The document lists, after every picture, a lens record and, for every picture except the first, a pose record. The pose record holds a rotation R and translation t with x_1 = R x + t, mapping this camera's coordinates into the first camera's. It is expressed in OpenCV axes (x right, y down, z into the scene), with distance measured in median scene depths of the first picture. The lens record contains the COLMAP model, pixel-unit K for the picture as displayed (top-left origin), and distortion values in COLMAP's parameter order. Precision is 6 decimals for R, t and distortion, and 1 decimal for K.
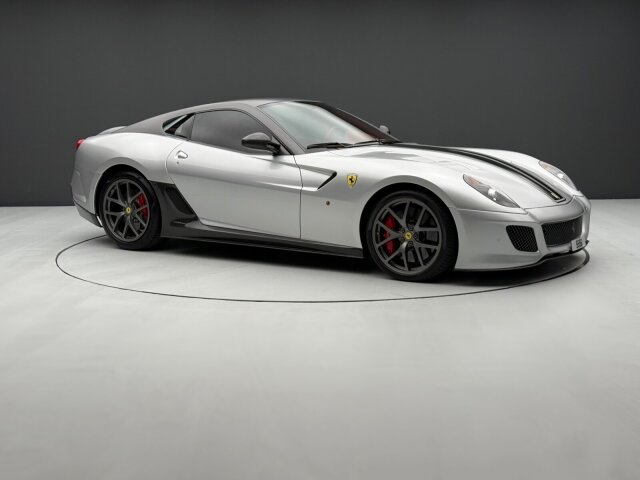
lens RADIAL K [[890.2, 0, 320.0], [0, 890.2, 240.0], [0, 0, 1]] dist [0.128011, -0.012345]
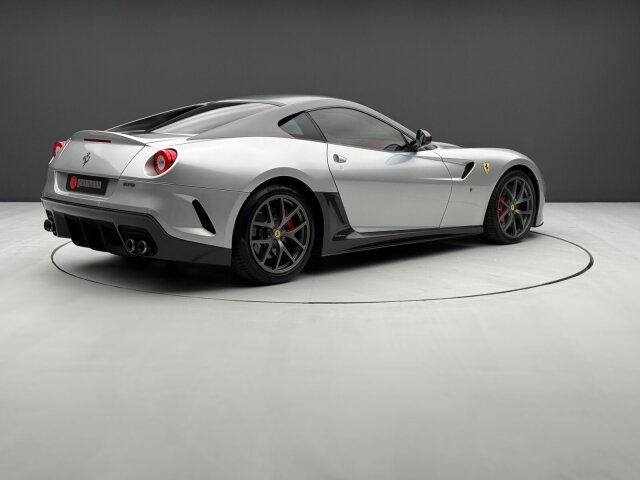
lens RADIAL K [[890.2, 0, 320.0], [0, 890.2, 240.0], [0, 0, 1]] dist [0.128011, -0.012345]
pose [[0.245194, -0.155329, 0.956950, -1.017626], [0.117483, 0.984567, 0.129710, -0.133263], [-0.962329, 0.080622, 0.259658, 0.808101]]
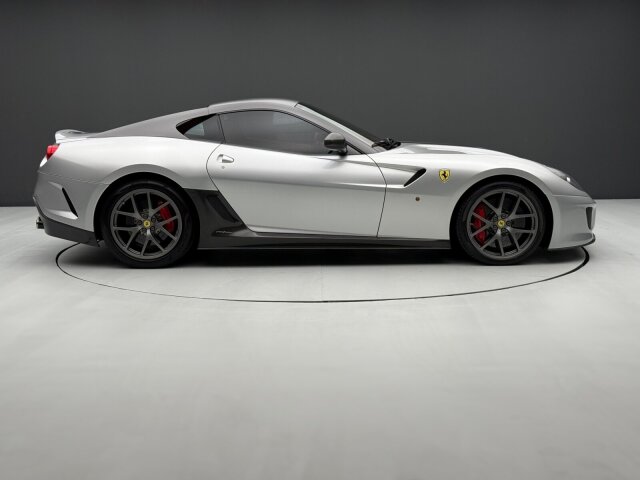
lens RADIAL K [[890.2, 0, 320.0], [0, 890.2, 240.0], [0, 0, 1]] dist [0.128011, -0.012345]
pose [[0.838084, -0.097736, 0.536715, -0.581721], [0.084426, 0.995205, 0.049396, -0.049405], [-0.538969, 0.003914, 0.842316, 0.171881]]
